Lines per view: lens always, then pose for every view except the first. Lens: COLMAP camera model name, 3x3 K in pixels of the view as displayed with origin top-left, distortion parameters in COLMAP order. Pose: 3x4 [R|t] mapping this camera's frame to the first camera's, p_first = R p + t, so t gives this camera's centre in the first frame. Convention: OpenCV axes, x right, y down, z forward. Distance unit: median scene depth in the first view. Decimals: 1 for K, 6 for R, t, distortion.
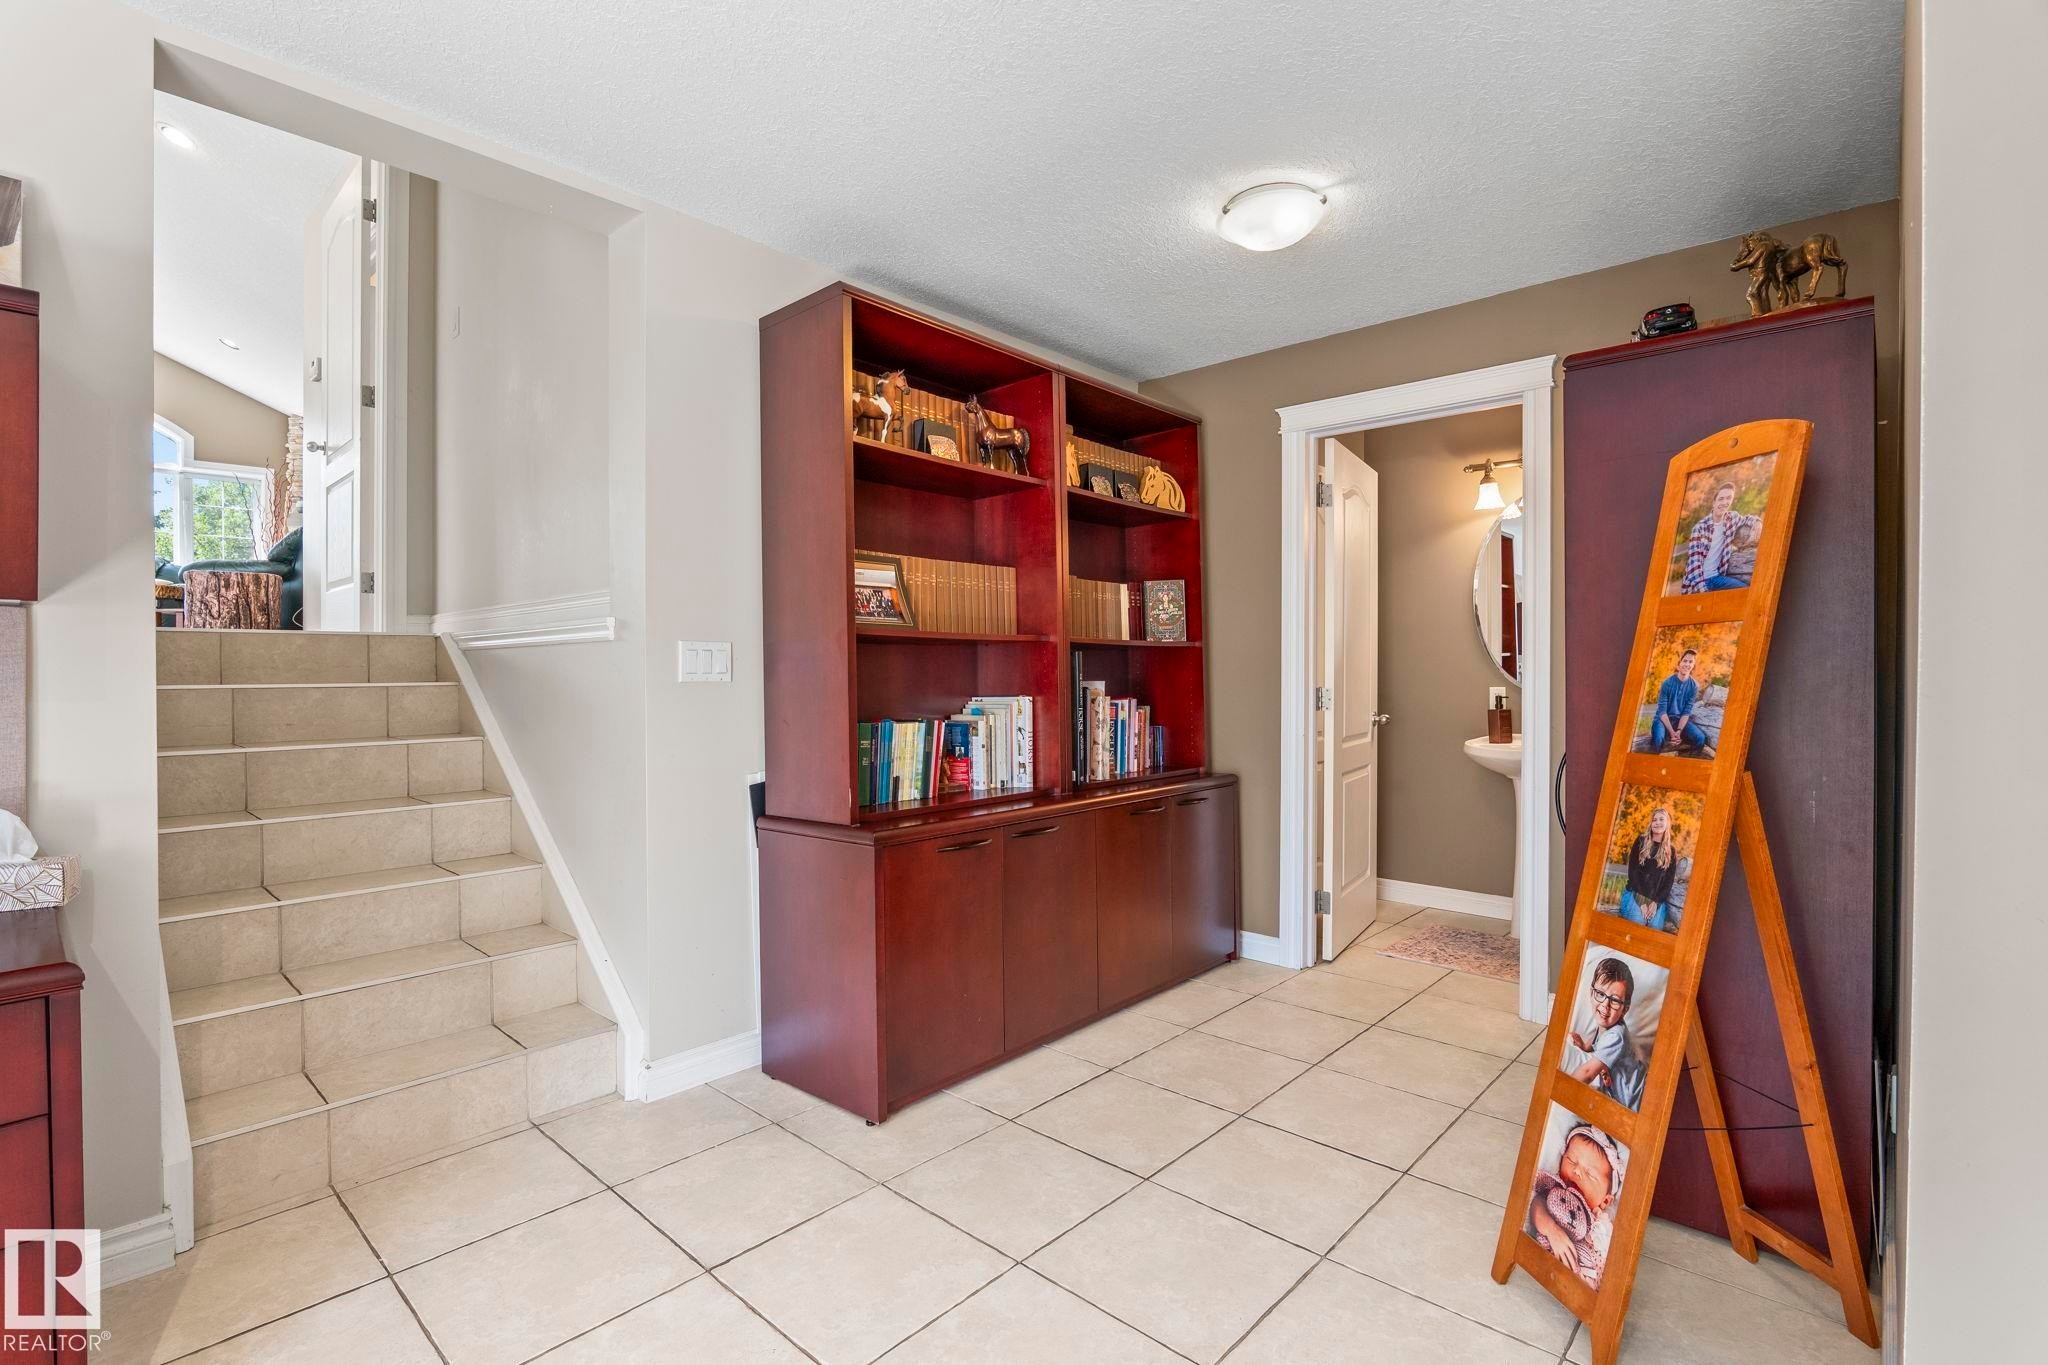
lens RADIAL K [[957.1, 0, 1017.3], [0, 957.1, 670.2], [0, 0, 1]] dist [-0.028449, 0.007210]
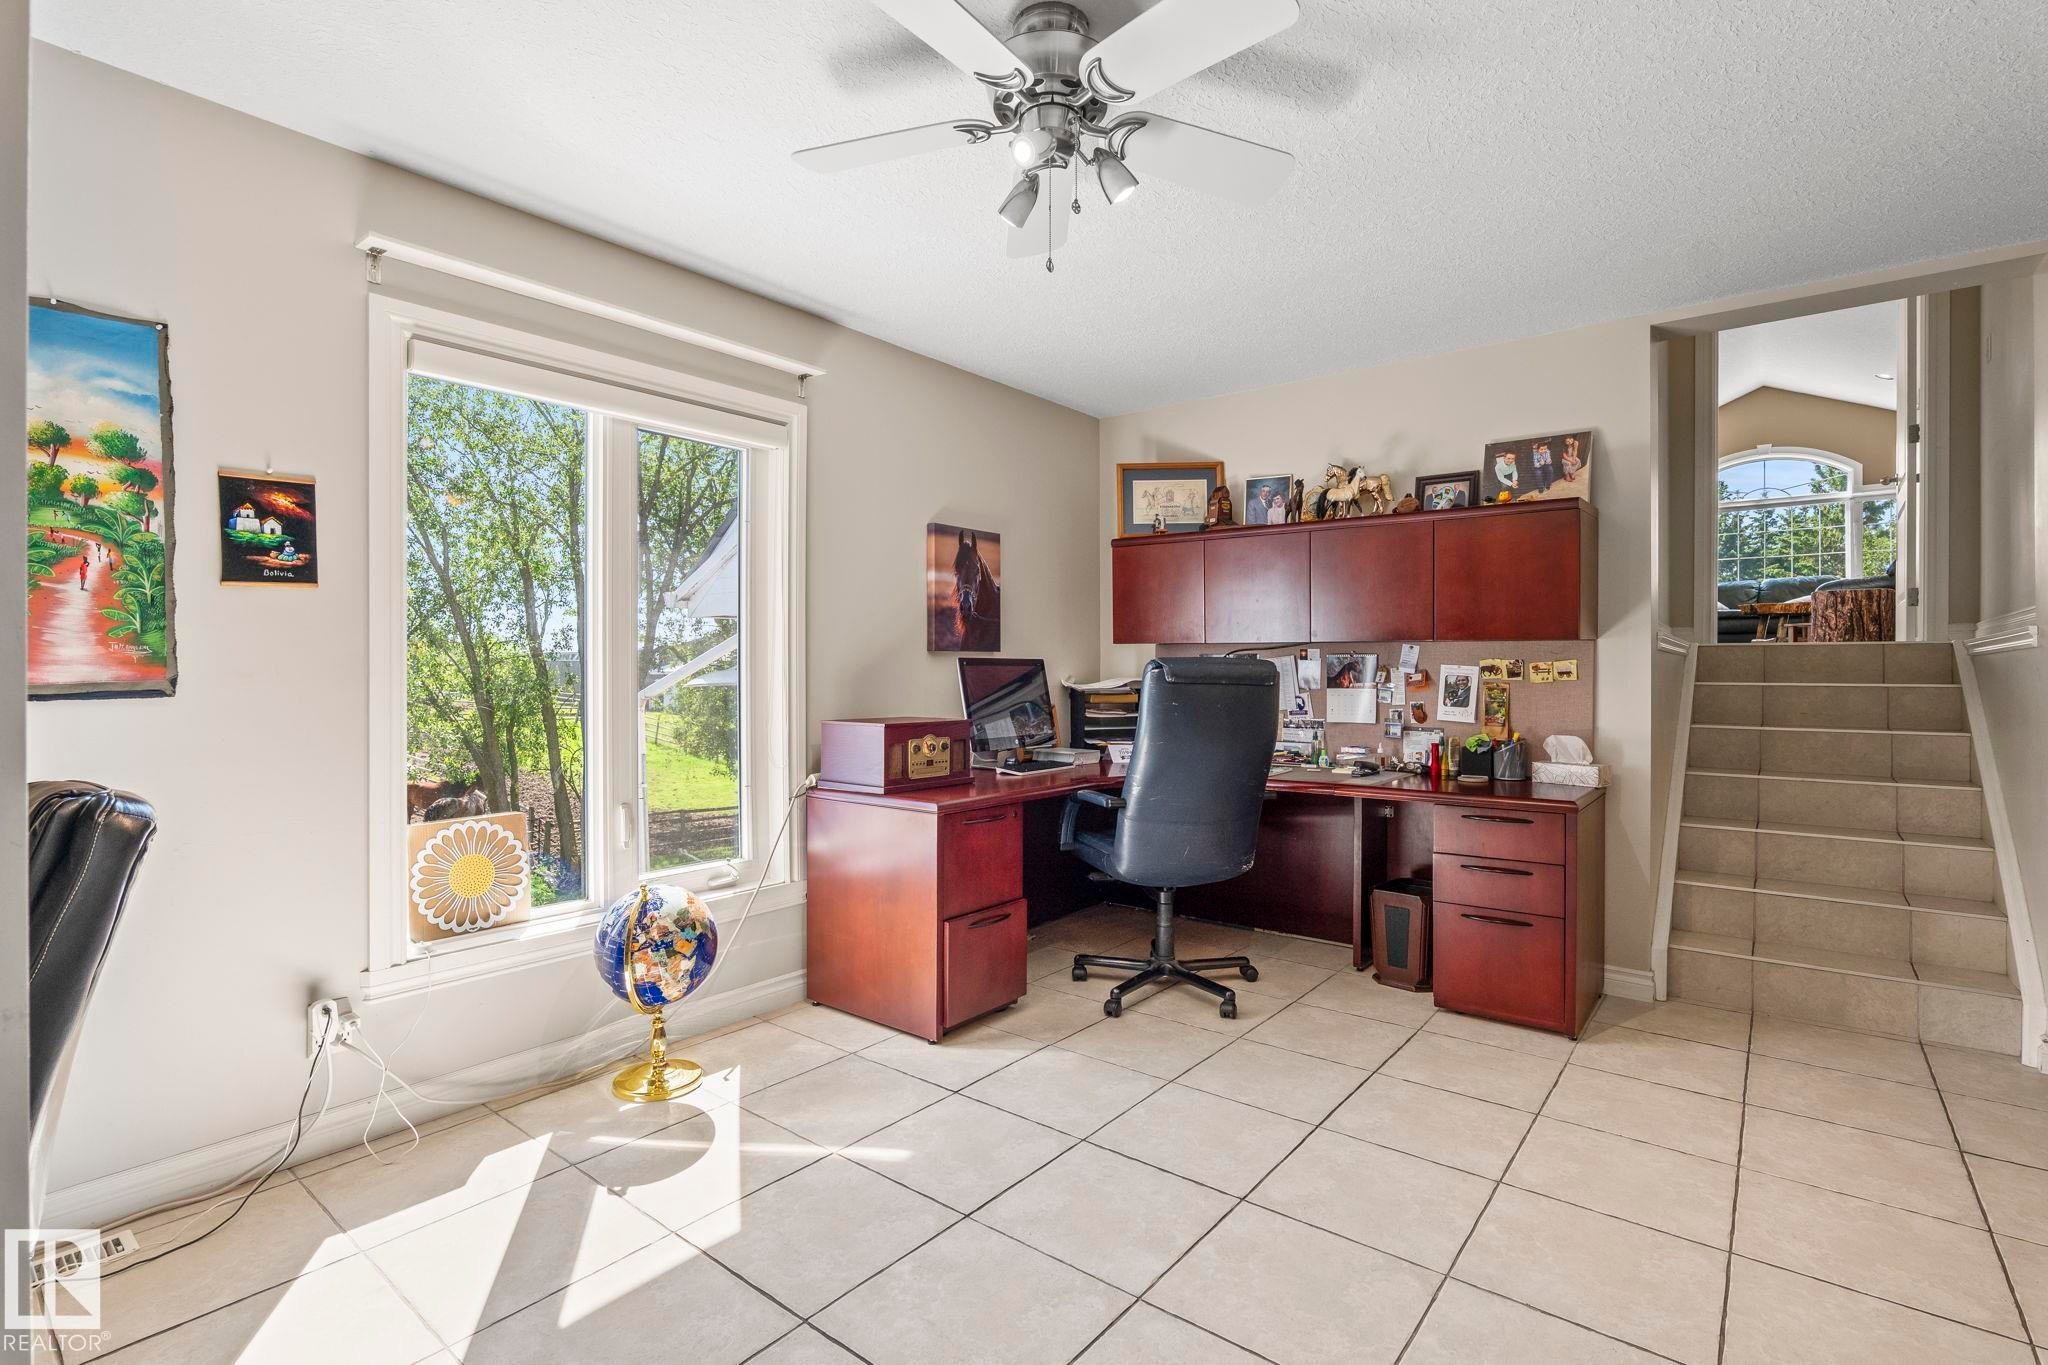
lens RADIAL K [[957.1, 0, 1022.3], [0, 957.1, 678.5], [0, 0, 1]] dist [-0.028449, 0.007210]
pose [[0.067246, 0.013789, -0.997641, 0.571108], [-0.008649, 0.999875, 0.013237, 0.000480], [0.997699, 0.007738, 0.067357, -0.233255]]
